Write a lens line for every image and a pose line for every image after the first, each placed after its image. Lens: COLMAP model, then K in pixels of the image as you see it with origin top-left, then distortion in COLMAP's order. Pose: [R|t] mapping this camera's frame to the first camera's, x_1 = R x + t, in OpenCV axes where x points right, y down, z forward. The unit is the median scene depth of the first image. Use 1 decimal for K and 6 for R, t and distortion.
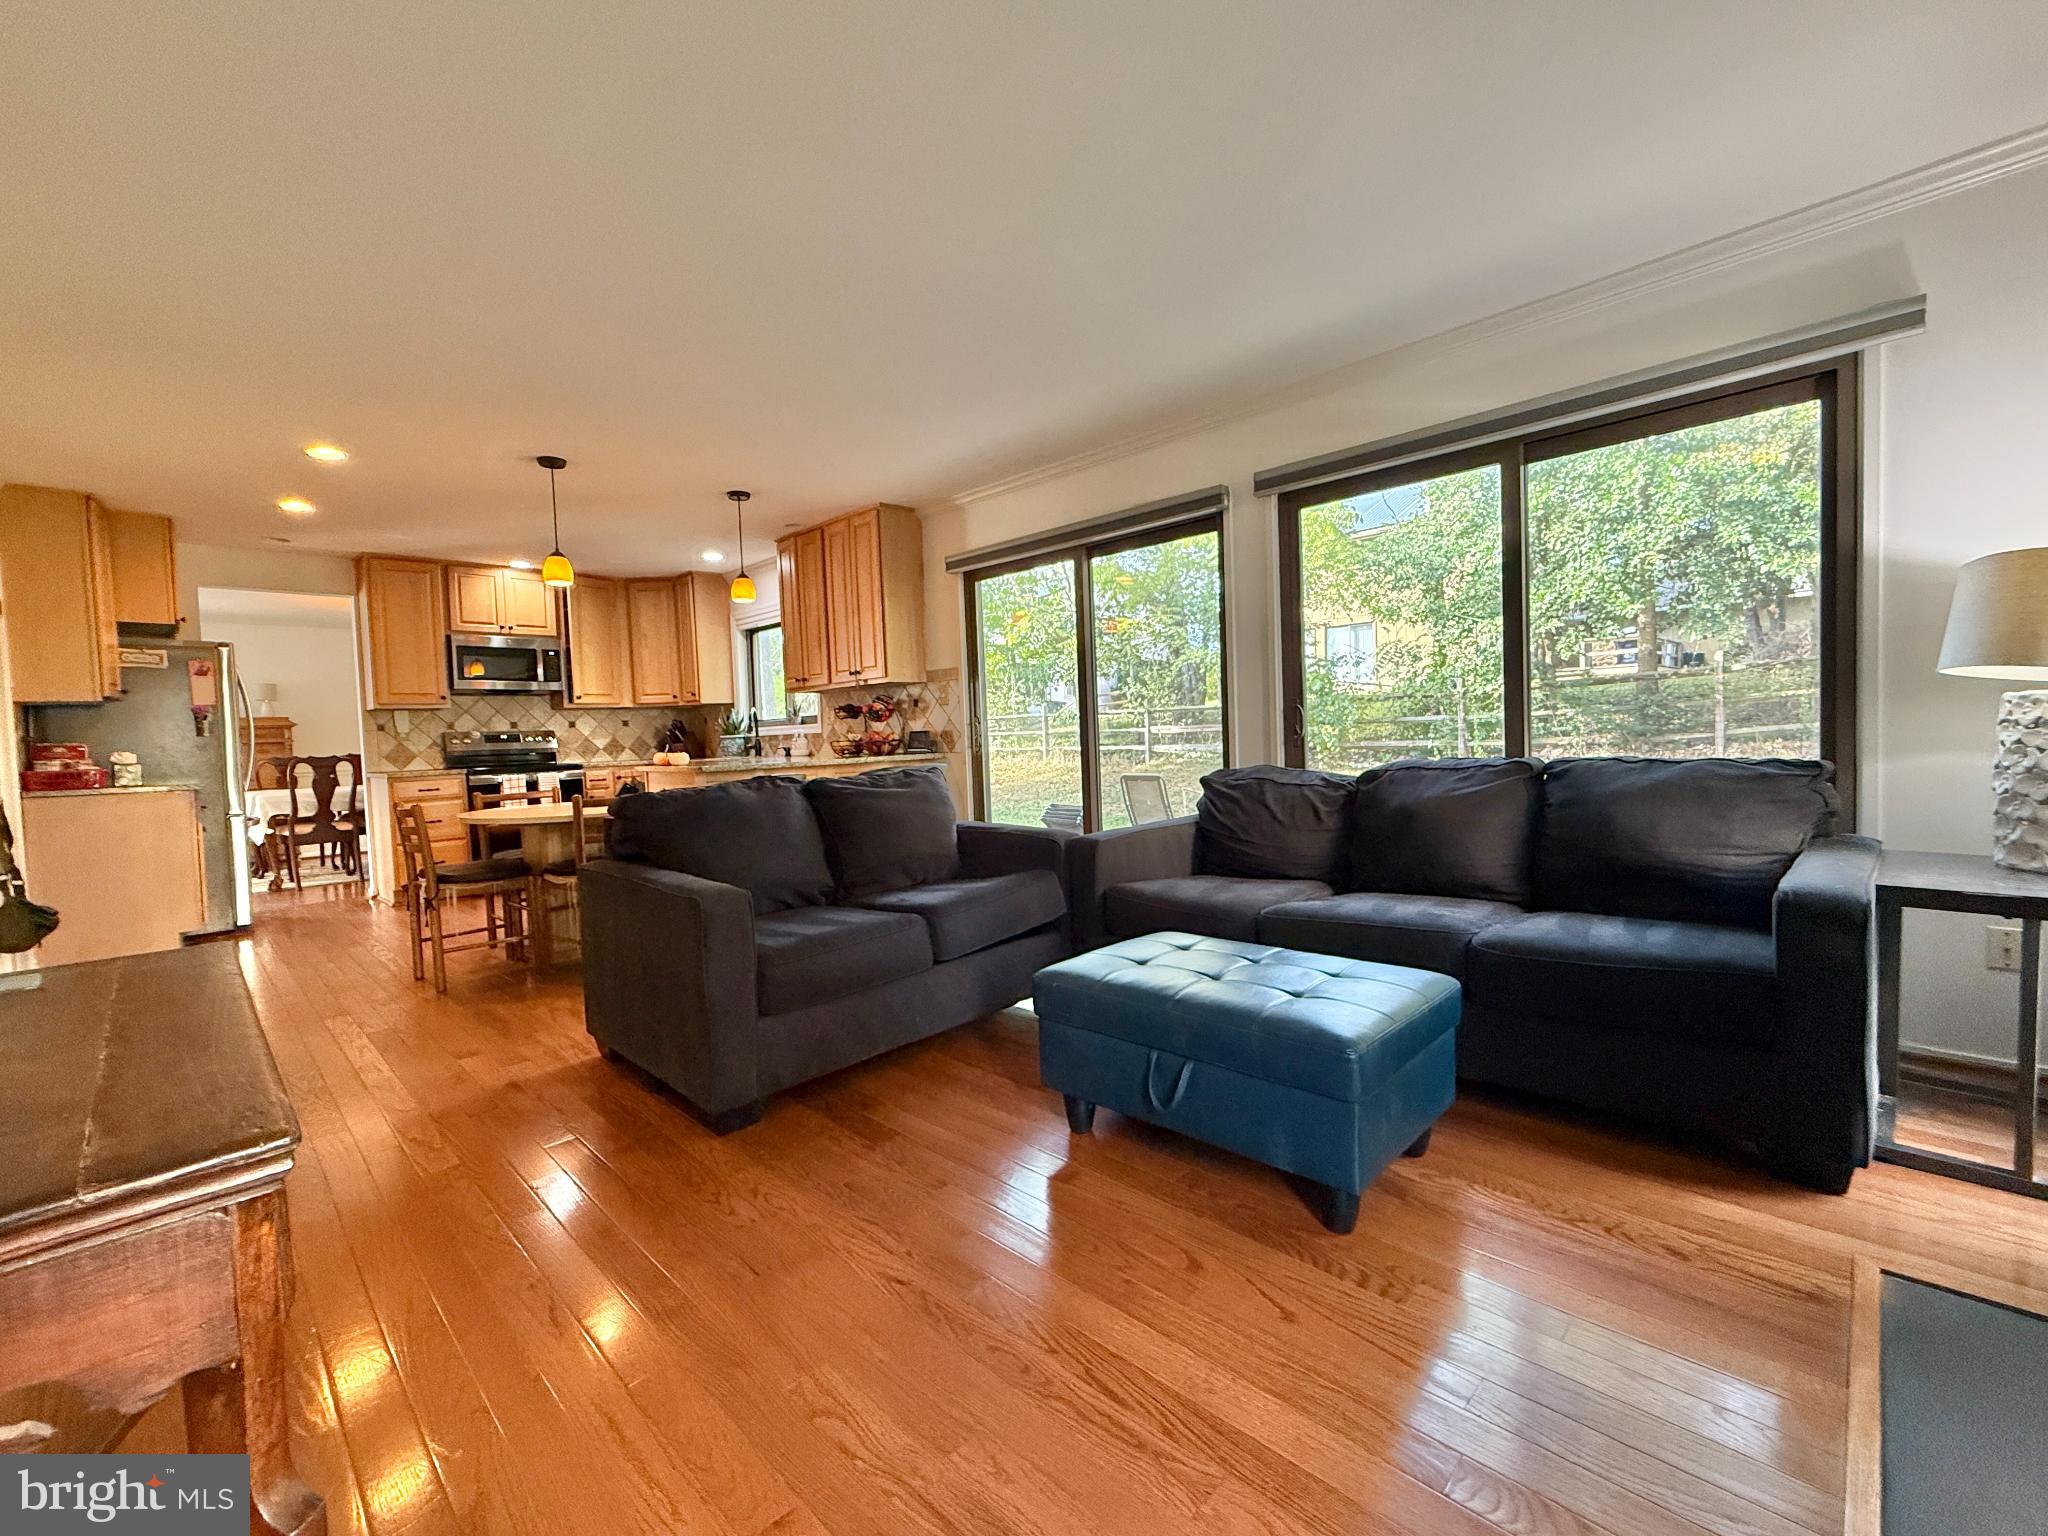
lens RADIAL K [[877.7, 0, 1024.0], [0, 877.7, 768.0], [0, 0, 1]] dist [0.000093, 0.000350]
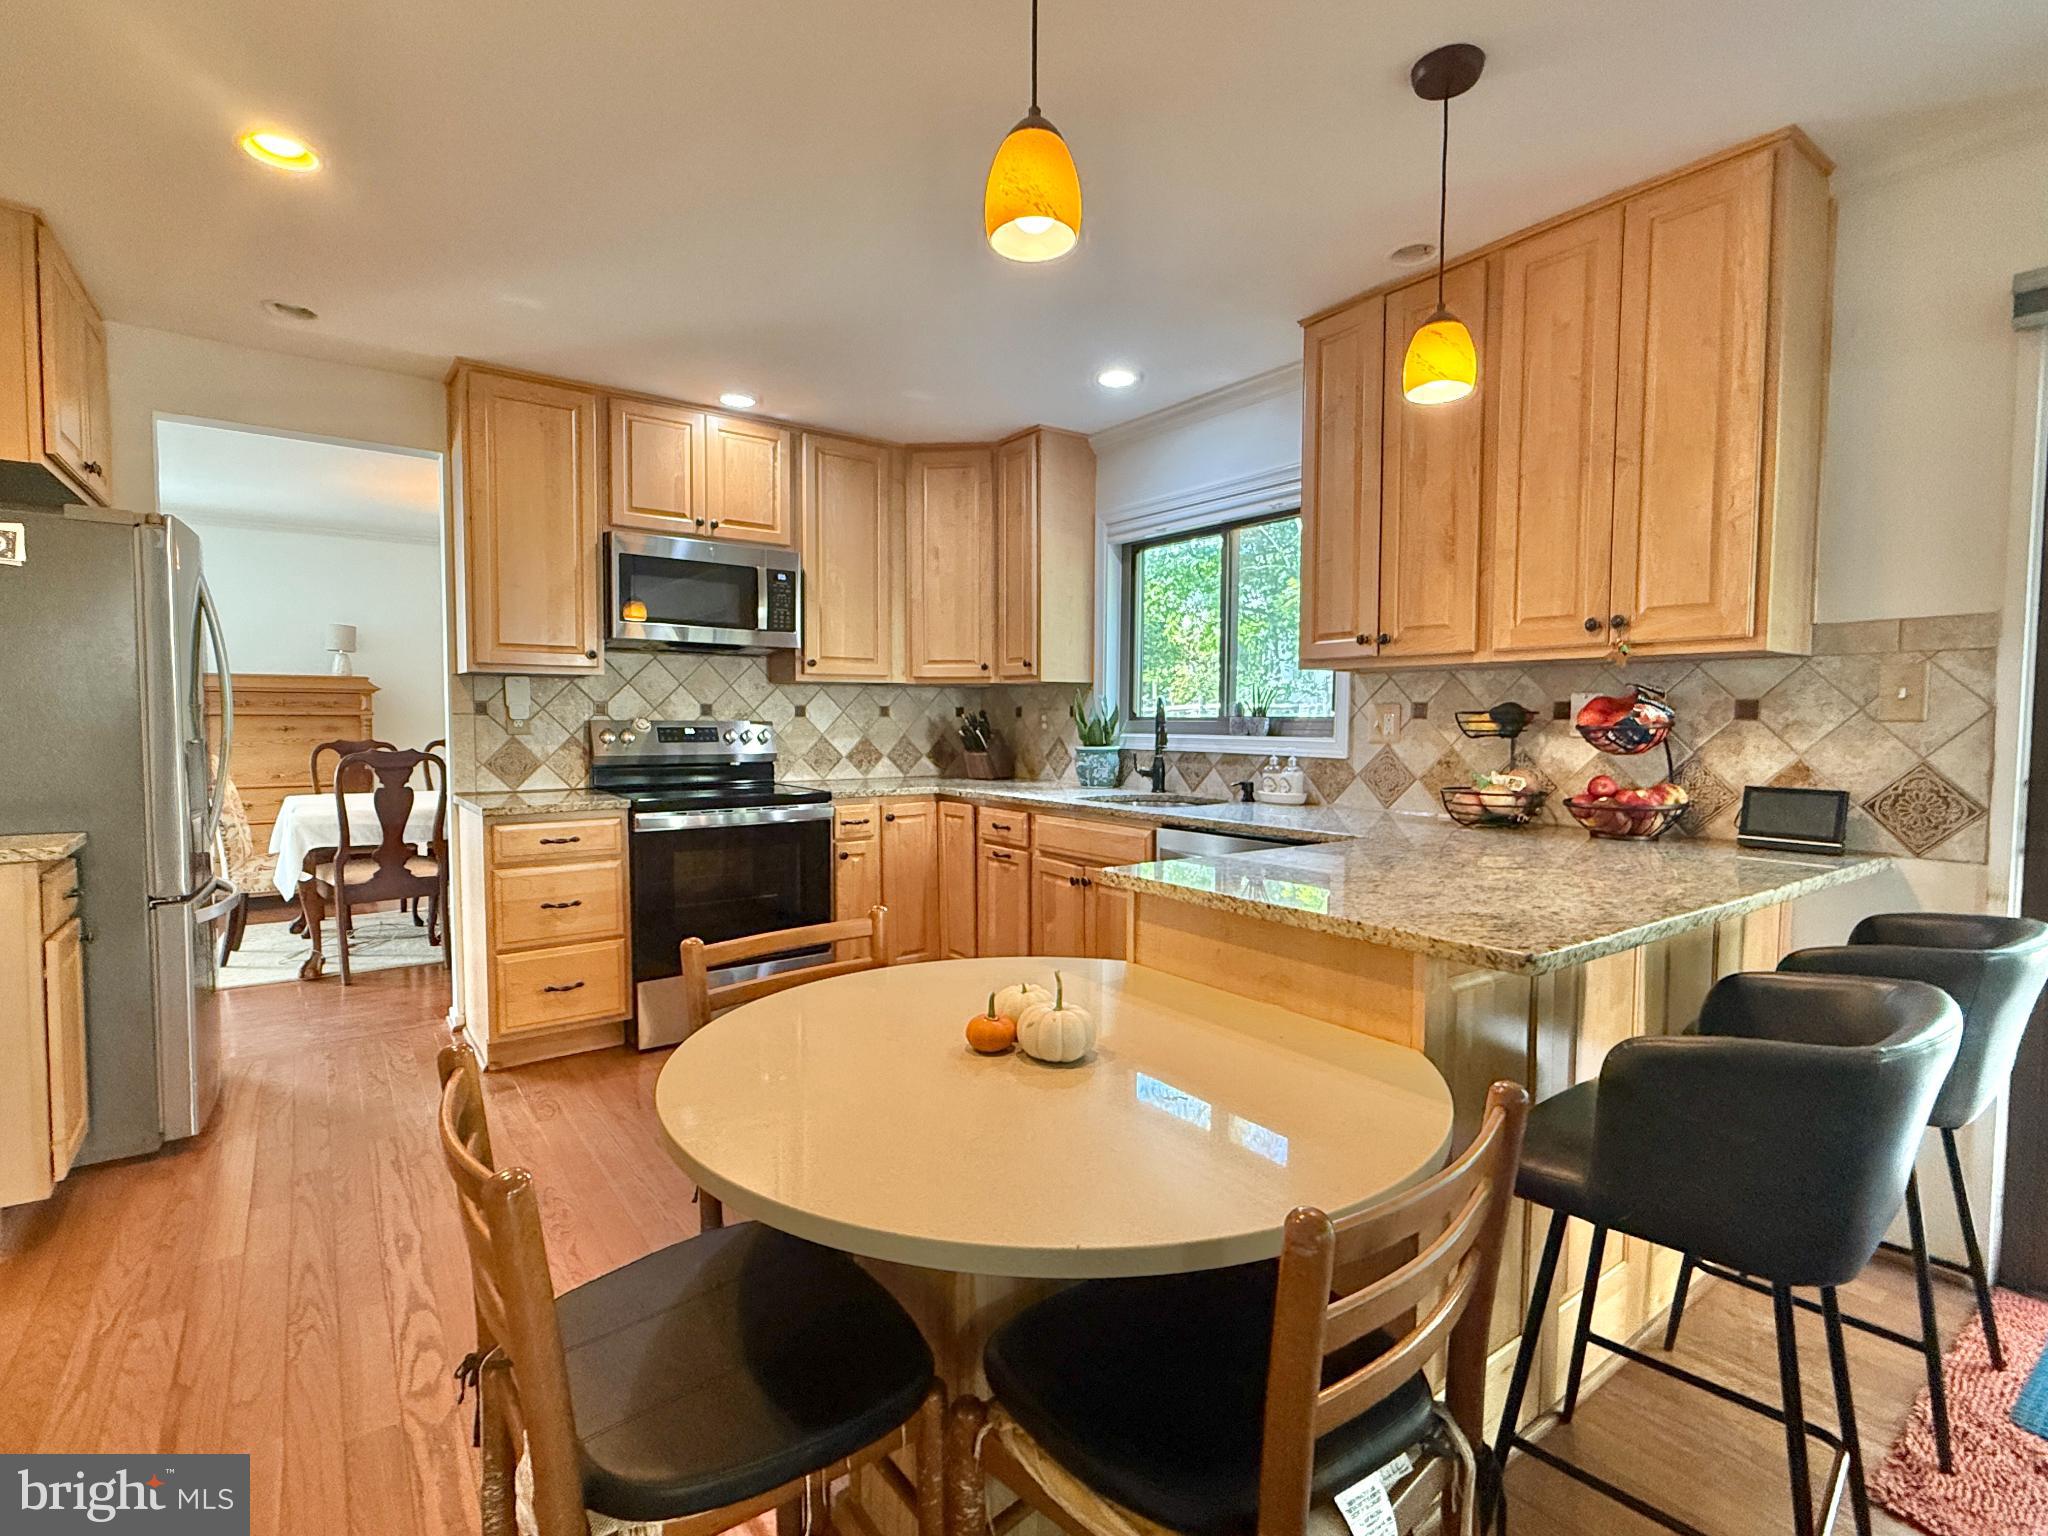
lens RADIAL K [[1013.4, 0, 1024.0], [0, 1013.4, 768.0], [0, 0, 1]] dist [0.001051, -0.000270]
pose [[0.985521, 0.050290, -0.161922, -0.300406], [-0.048183, 0.998695, 0.016915, -0.034654], [0.162561, -0.008868, 0.986659, 0.436723]]
